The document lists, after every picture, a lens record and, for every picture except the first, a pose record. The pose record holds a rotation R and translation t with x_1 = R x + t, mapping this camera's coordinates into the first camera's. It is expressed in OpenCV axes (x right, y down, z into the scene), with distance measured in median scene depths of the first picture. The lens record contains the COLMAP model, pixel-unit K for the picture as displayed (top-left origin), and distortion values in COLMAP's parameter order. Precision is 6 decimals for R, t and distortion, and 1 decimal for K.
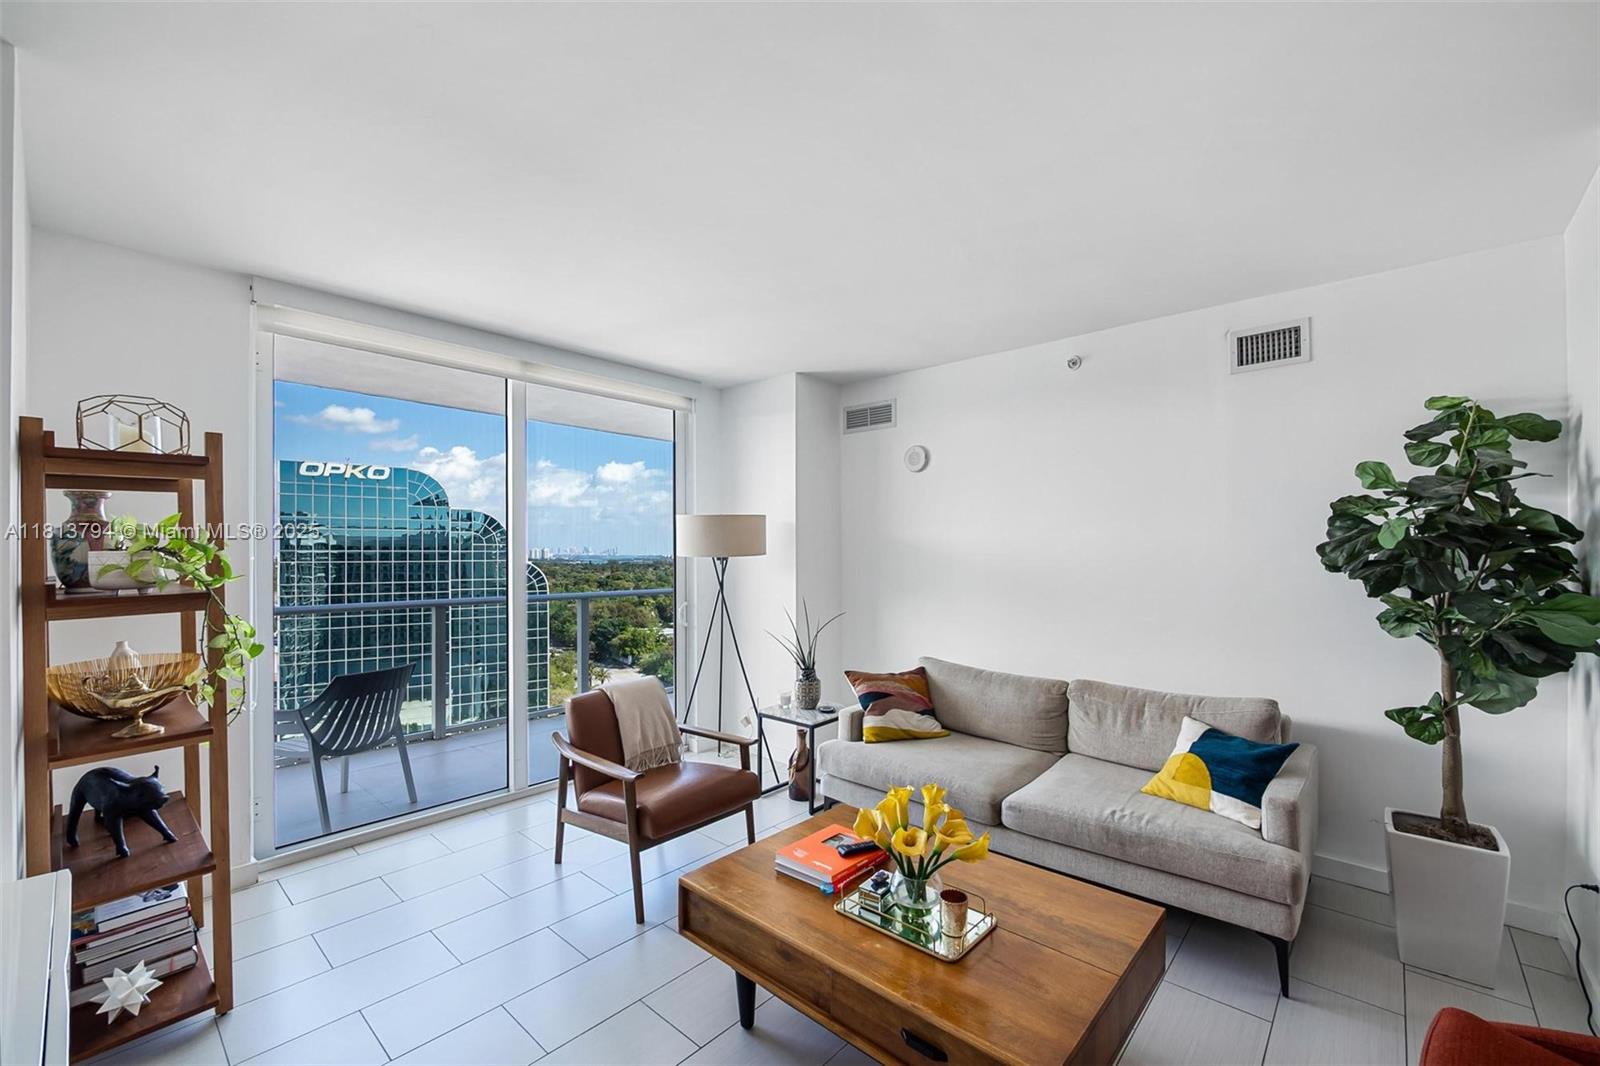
lens RADIAL K [[654.1, 0, 805.8], [0, 654.1, 555.7], [0, 0, 1]] dist [-0.010993, 0.002021]
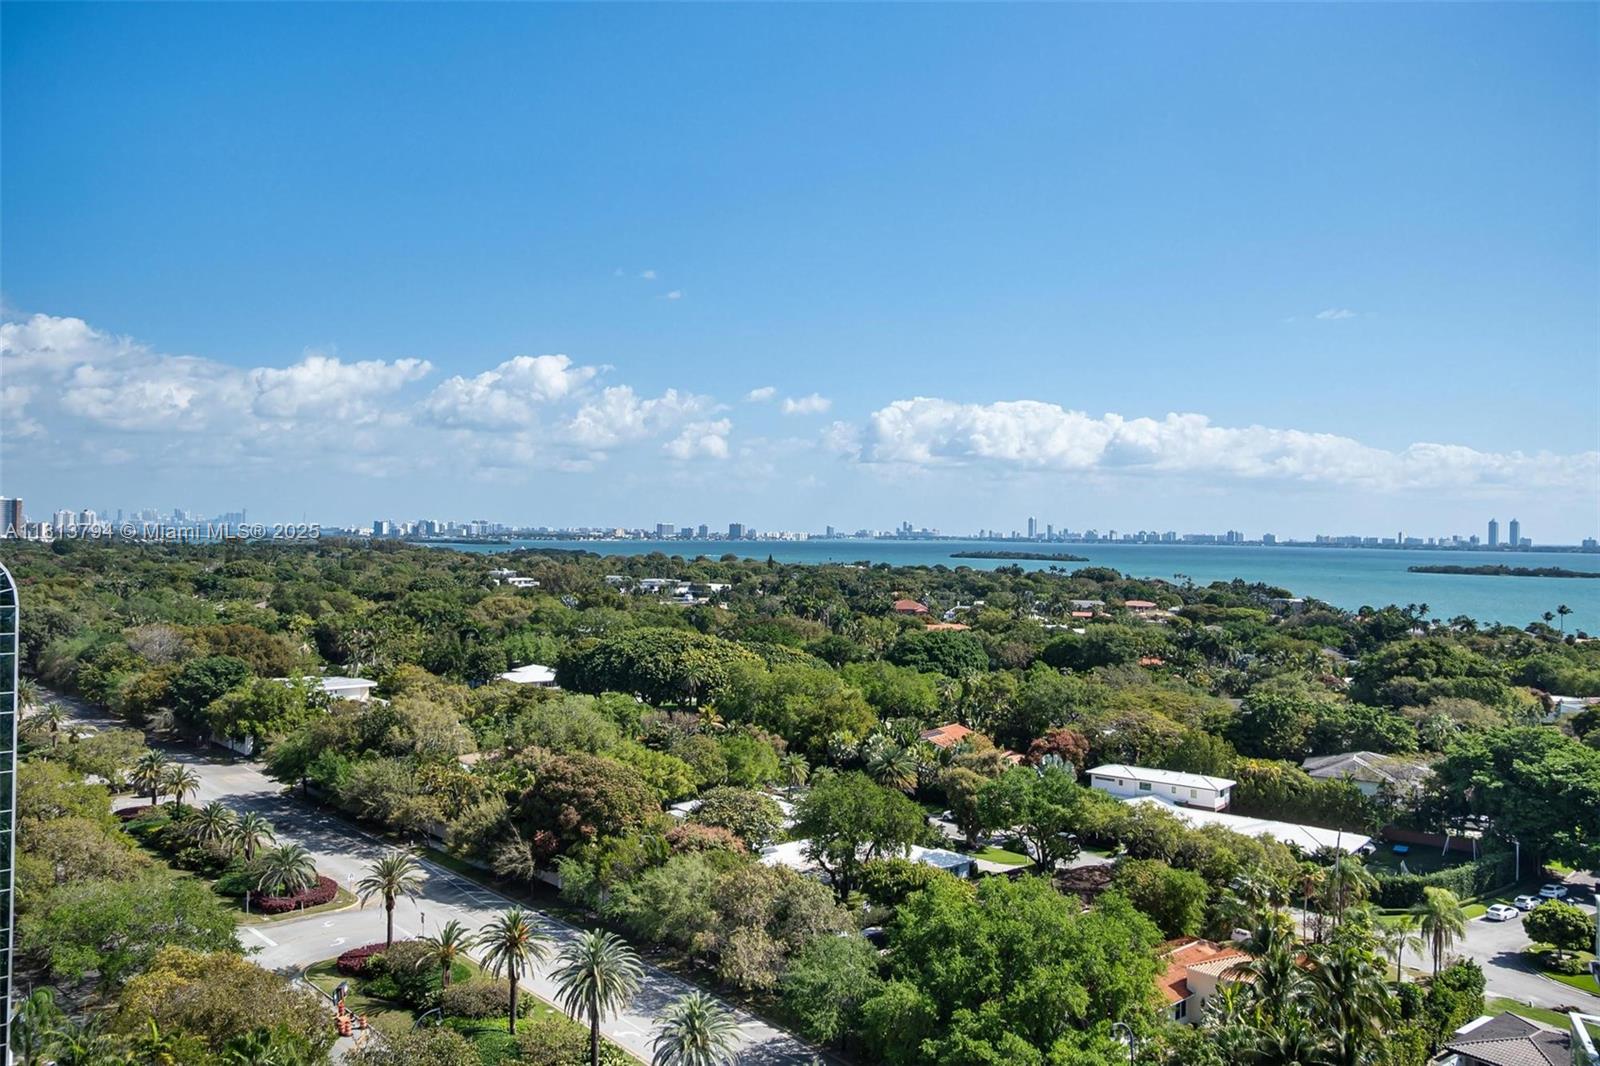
lens RADIAL K [[1226.5, 0, 809.3], [0, 1226.5, 525.6], [0, 0, 1]] dist [0.019388, -0.008135]
pose [[0.988365, 0.014128, 0.151446, 0.187086], [-0.012953, 0.999878, -0.008740, -0.082839], [-0.151551, 0.006677, 0.988427, 2.211997]]
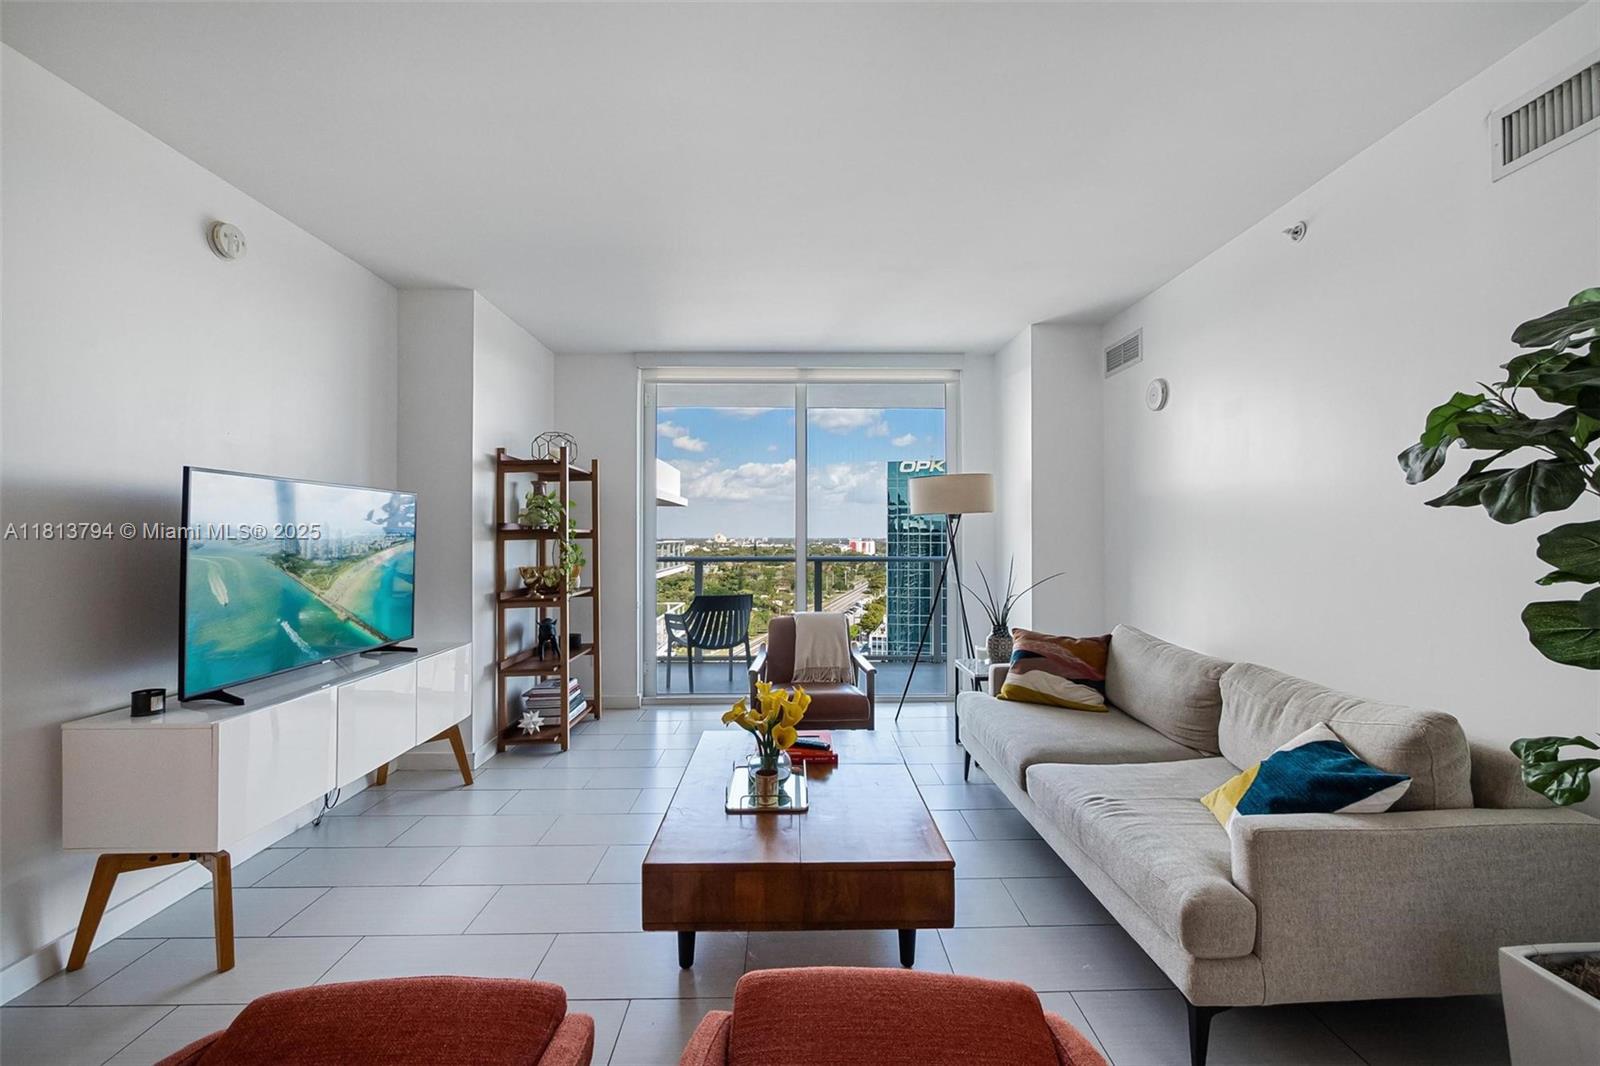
lens RADIAL K [[654.1, 0, 807.5], [0, 654.1, 534.6], [0, 0, 1]] dist [-0.010993, 0.002021]
pose [[0.683523, -0.001826, -0.729927, 0.469762], [-0.002910, 0.999982, -0.005227, 0.036469], [0.729923, 0.005697, 0.683505, 0.095670]]
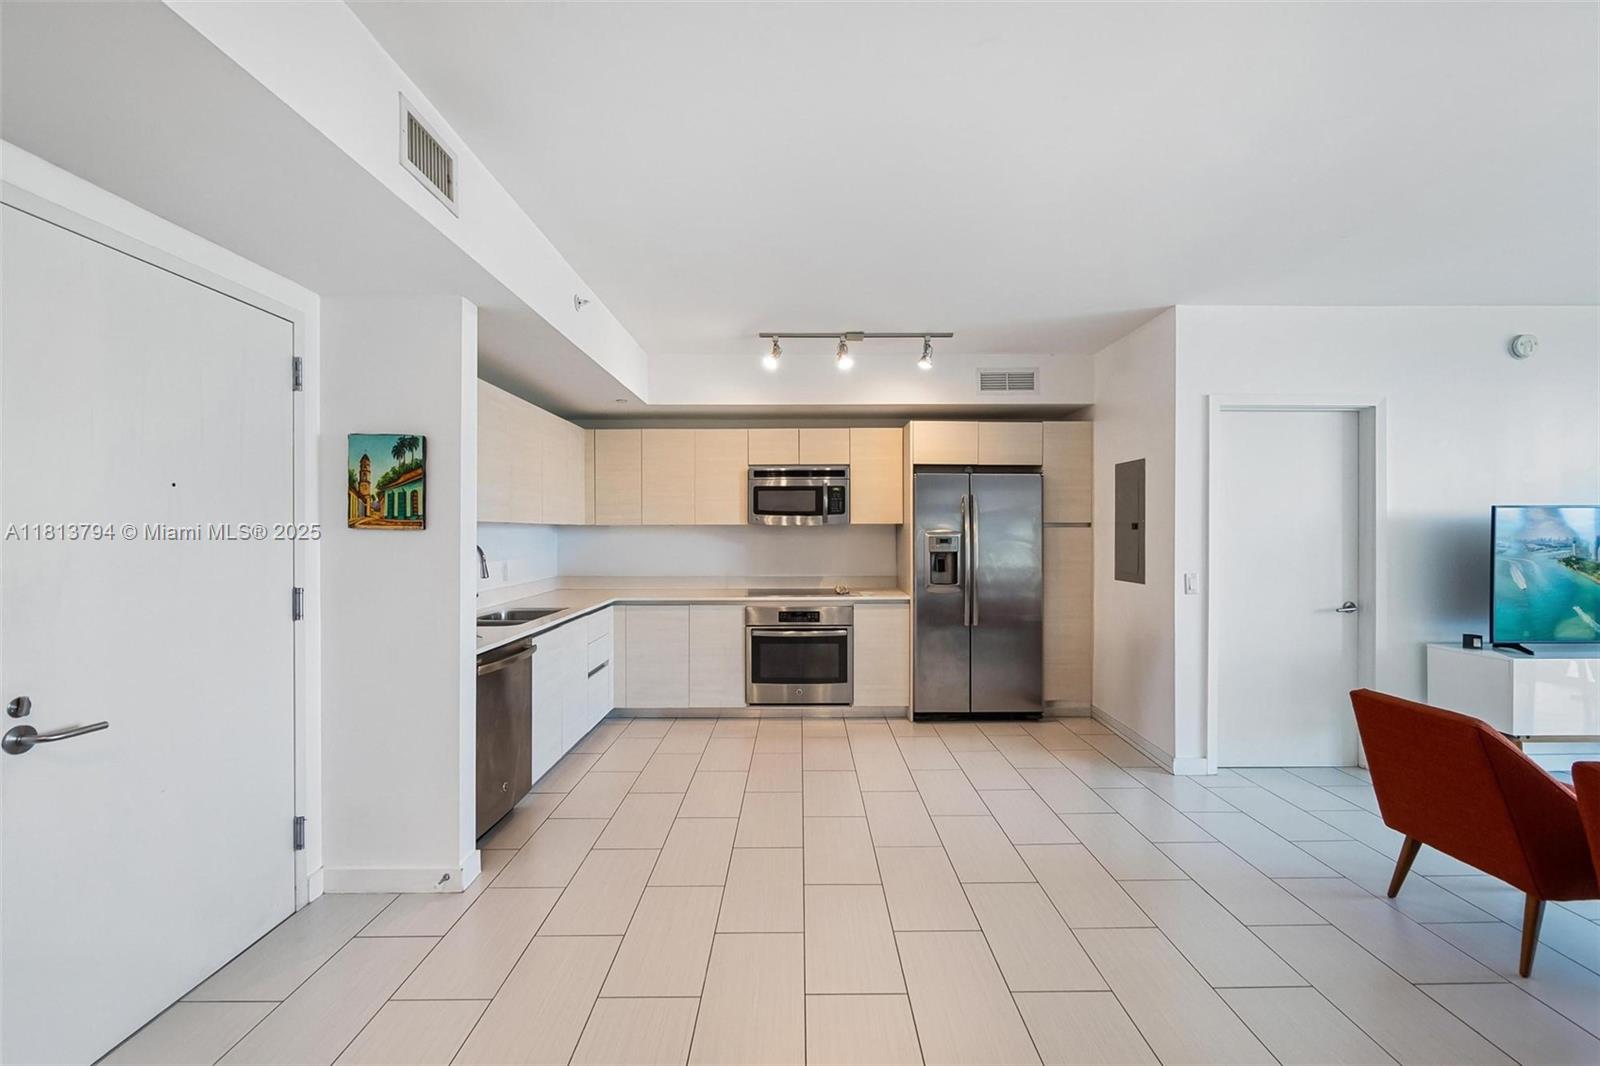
lens RADIAL K [[654.1, 0, 797.9], [0, 654.1, 537.7], [0, 0, 1]] dist [-0.010993, 0.002021]
pose [[-0.748343, 0.008651, -0.663255, 0.959686], [0.001332, 0.999933, 0.011540, 0.016038], [0.663310, 0.007752, -0.748304, 0.113136]]
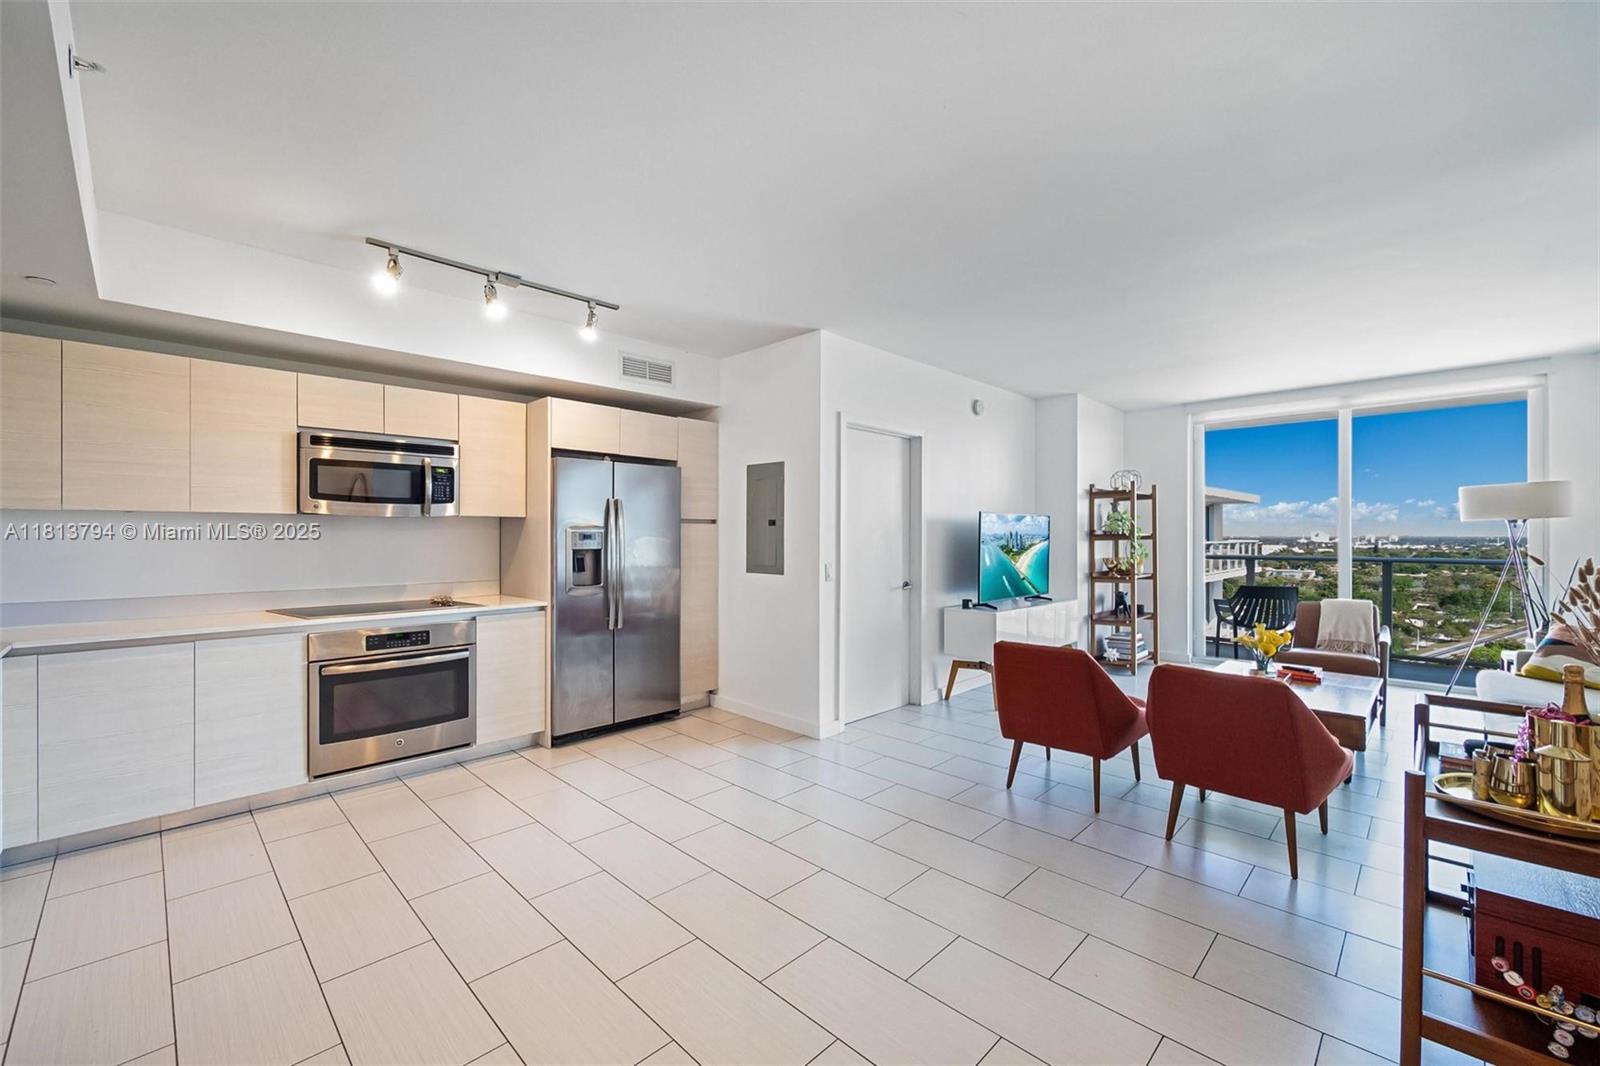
lens RADIAL K [[654.1, 0, 801.8], [0, 654.1, 537.4], [0, 0, 1]] dist [-0.010993, 0.002021]
pose [[-0.049902, 0.005231, -0.998740, 1.006456], [-0.003502, 0.999979, 0.005413, 0.028716], [0.998748, 0.003768, -0.049883, -0.169872]]
